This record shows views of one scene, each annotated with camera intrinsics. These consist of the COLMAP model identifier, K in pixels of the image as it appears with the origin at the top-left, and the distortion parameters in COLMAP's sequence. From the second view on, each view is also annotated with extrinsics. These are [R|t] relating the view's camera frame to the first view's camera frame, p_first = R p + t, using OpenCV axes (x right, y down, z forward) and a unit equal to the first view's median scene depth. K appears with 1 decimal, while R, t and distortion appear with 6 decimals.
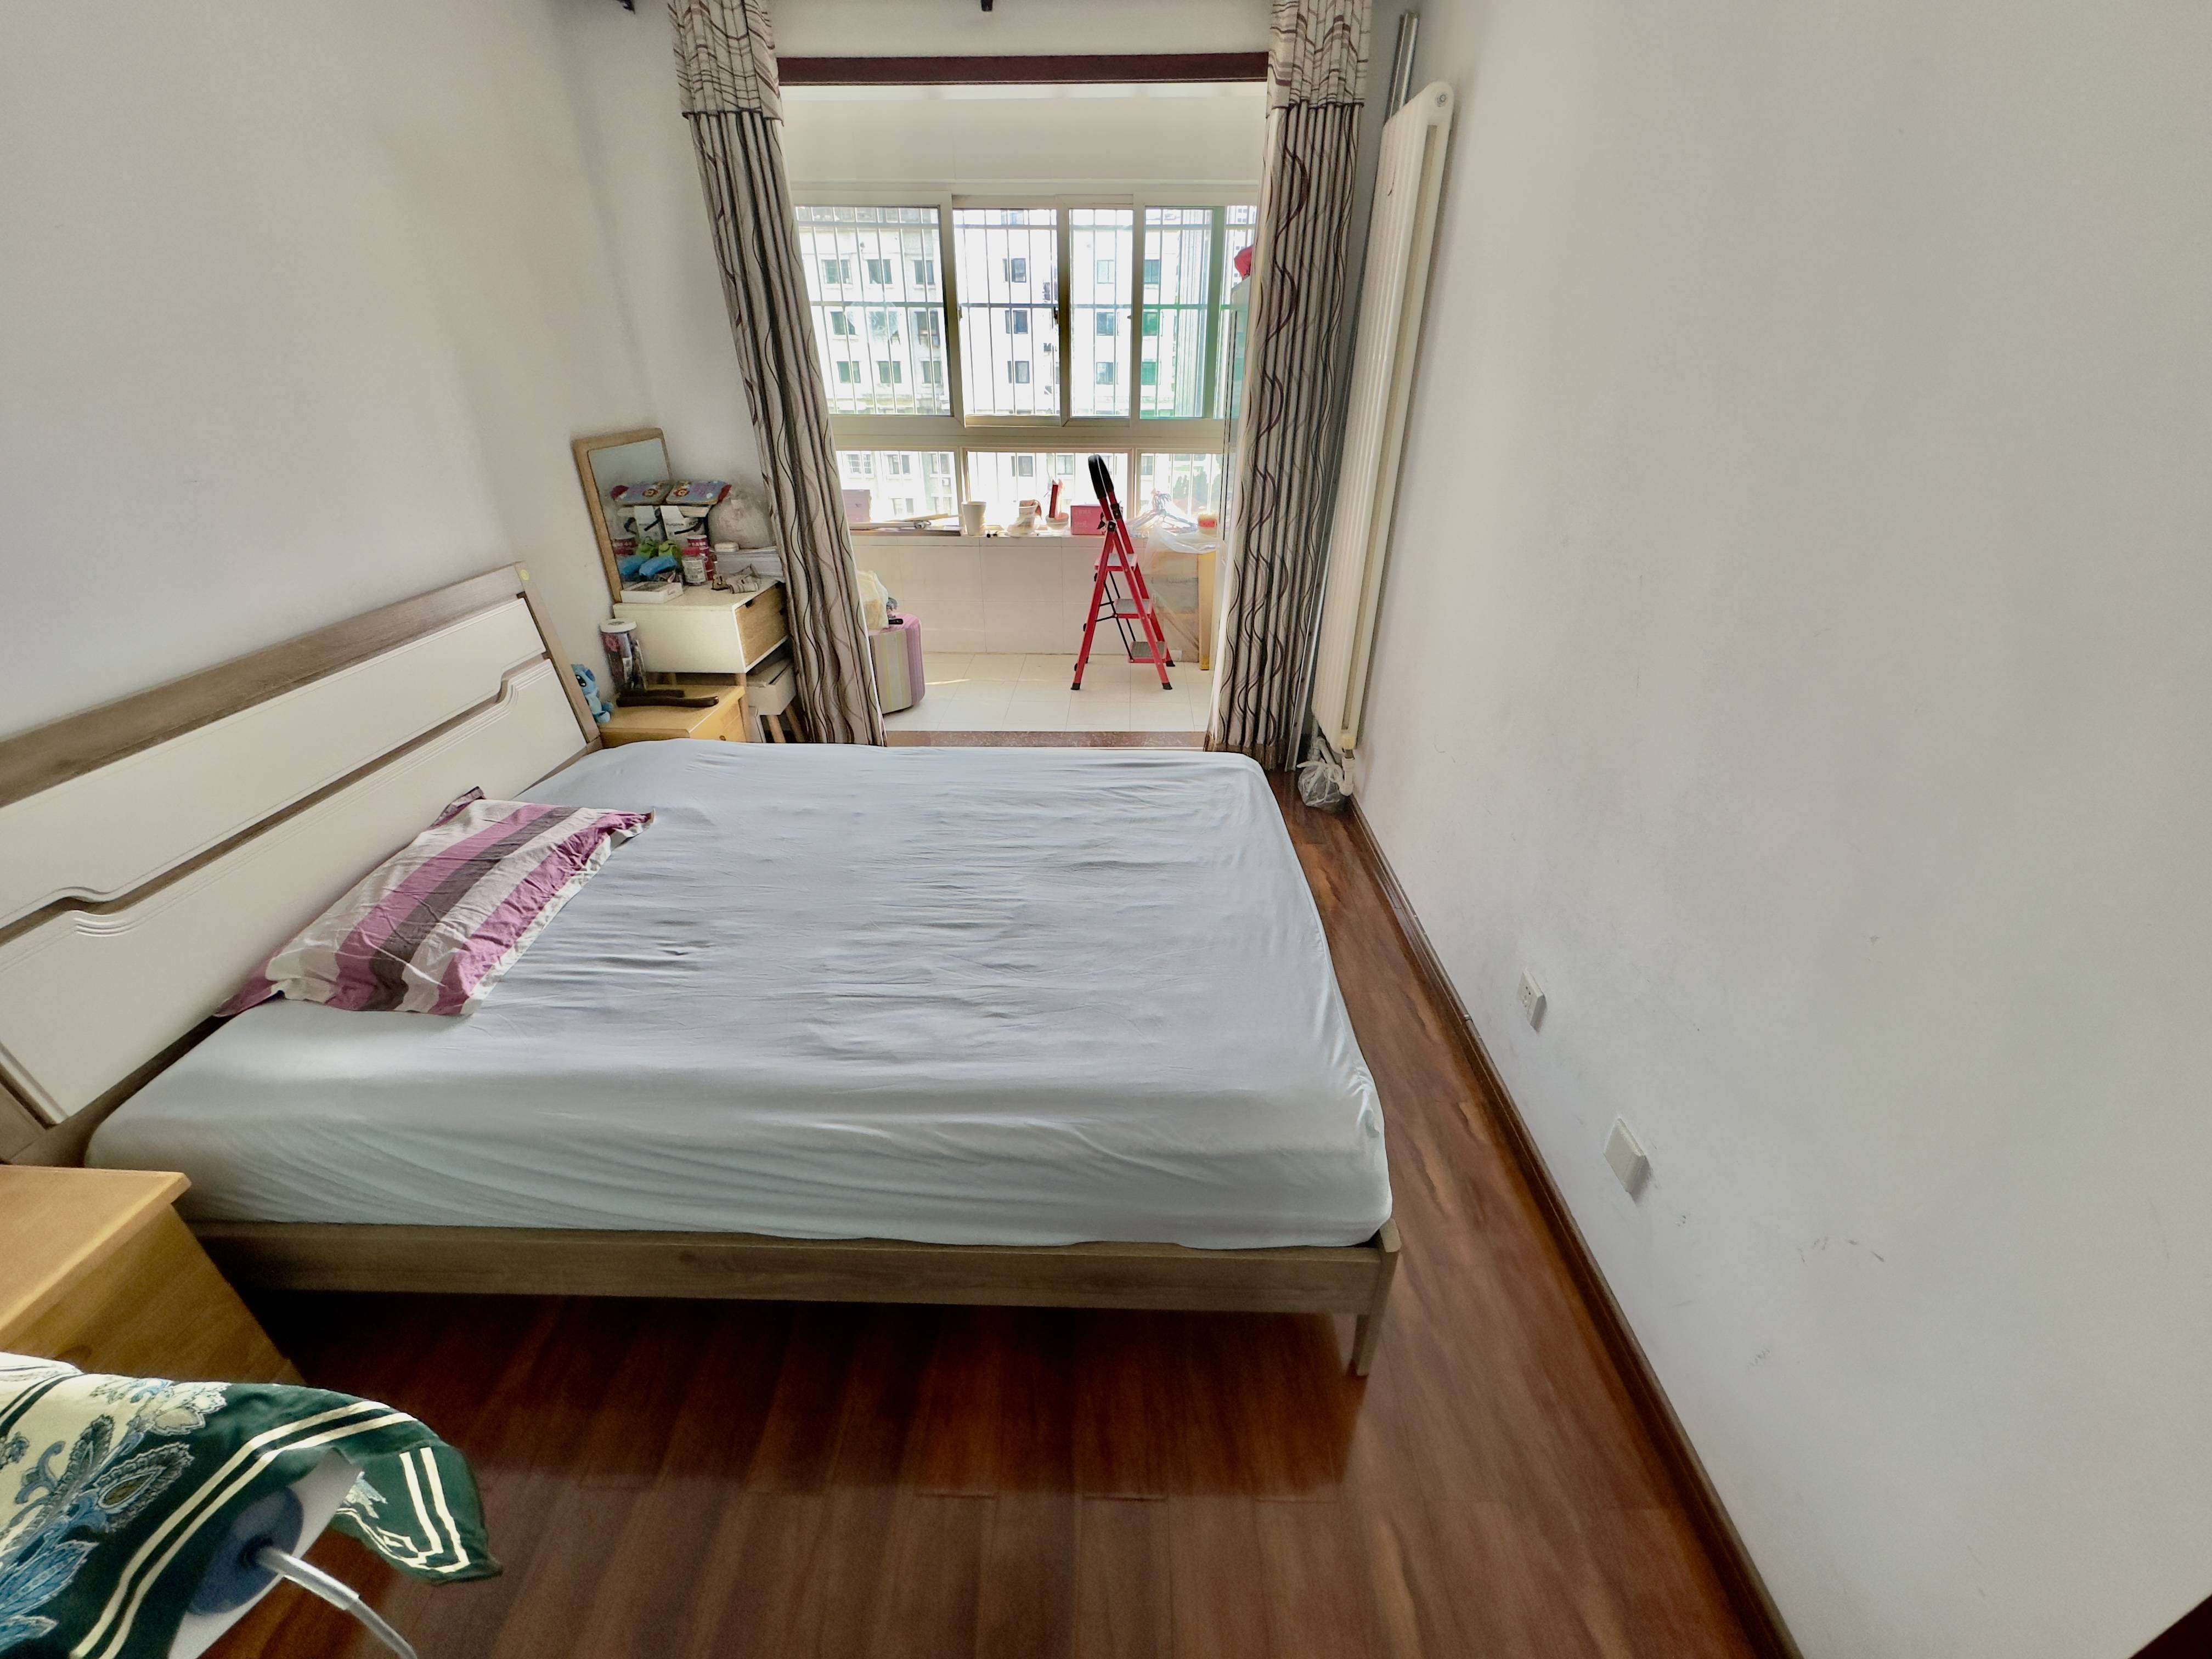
lens RADIAL K [[891.7, 0, 1106.0], [0, 891.7, 829.5], [0, 0, 1]] dist [-0.000693, -0.000028]
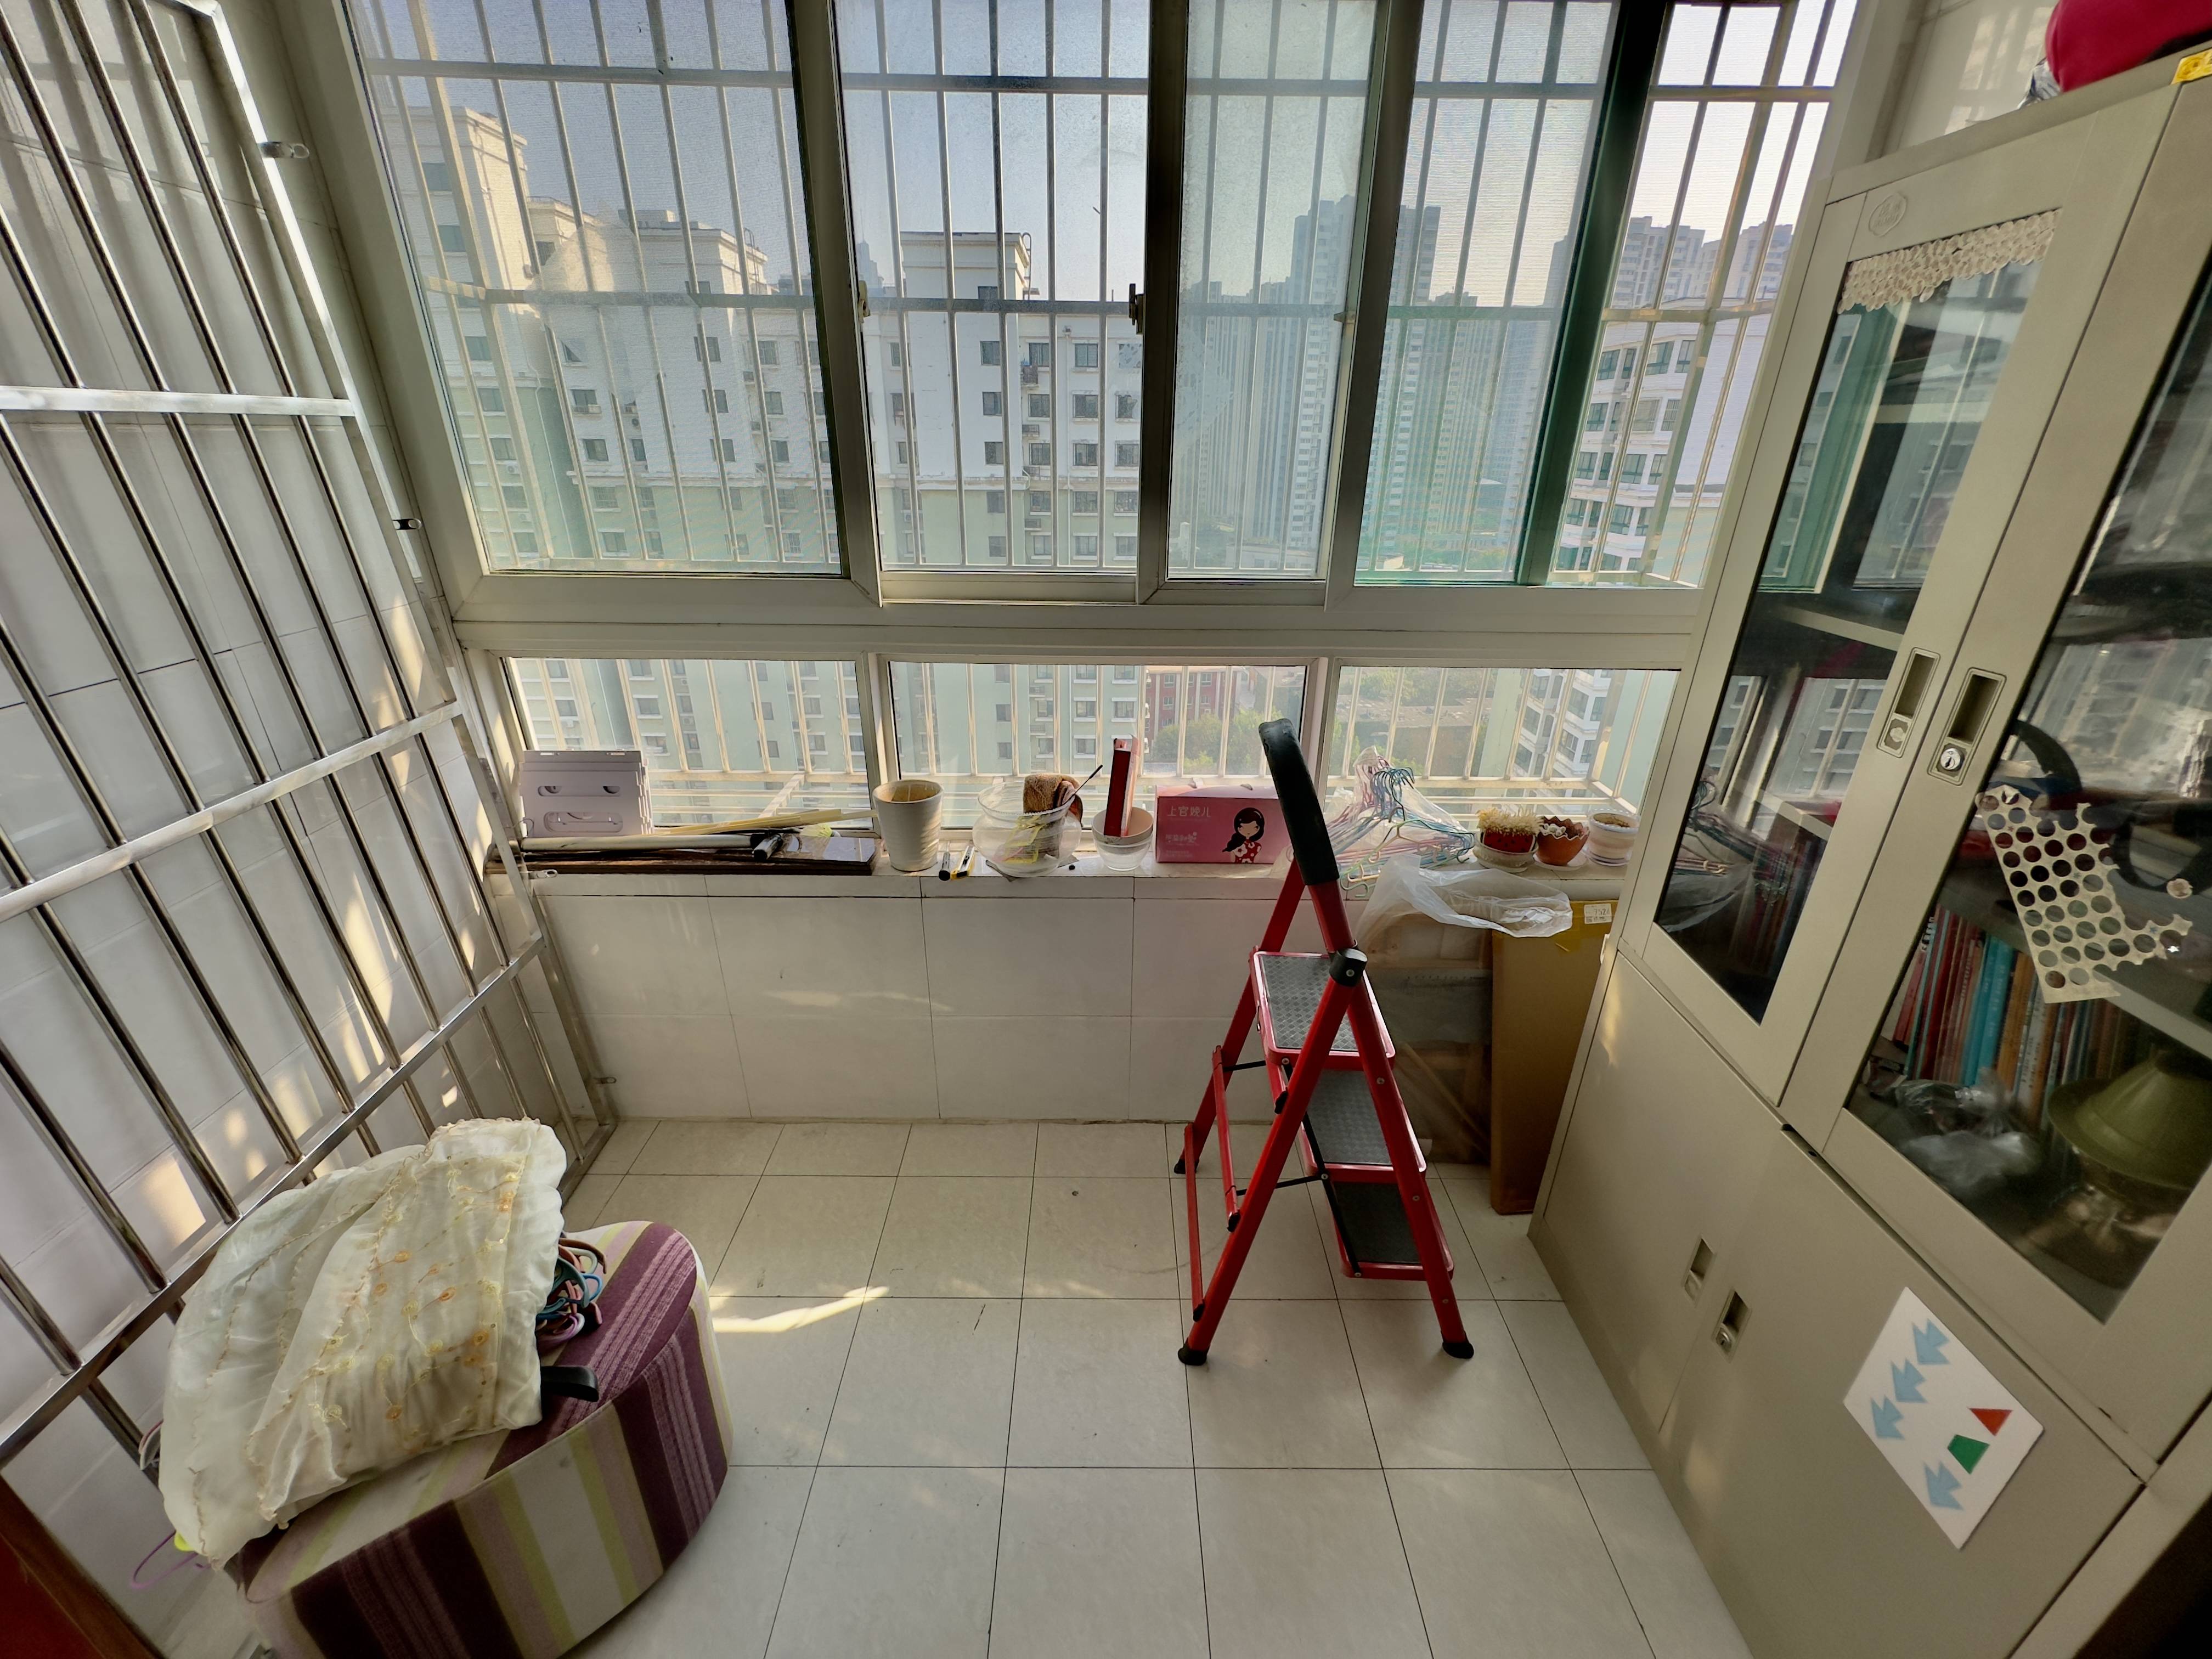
lens RADIAL K [[891.7, 0, 1106.0], [0, 891.7, 829.5], [0, 0, 1]] dist [-0.000693, -0.000028]
pose [[0.999503, -0.000554, 0.031511, -0.074711], [0.003000, 0.996978, -0.077624, -0.319484], [-0.031373, 0.077679, 0.996485, 0.616698]]
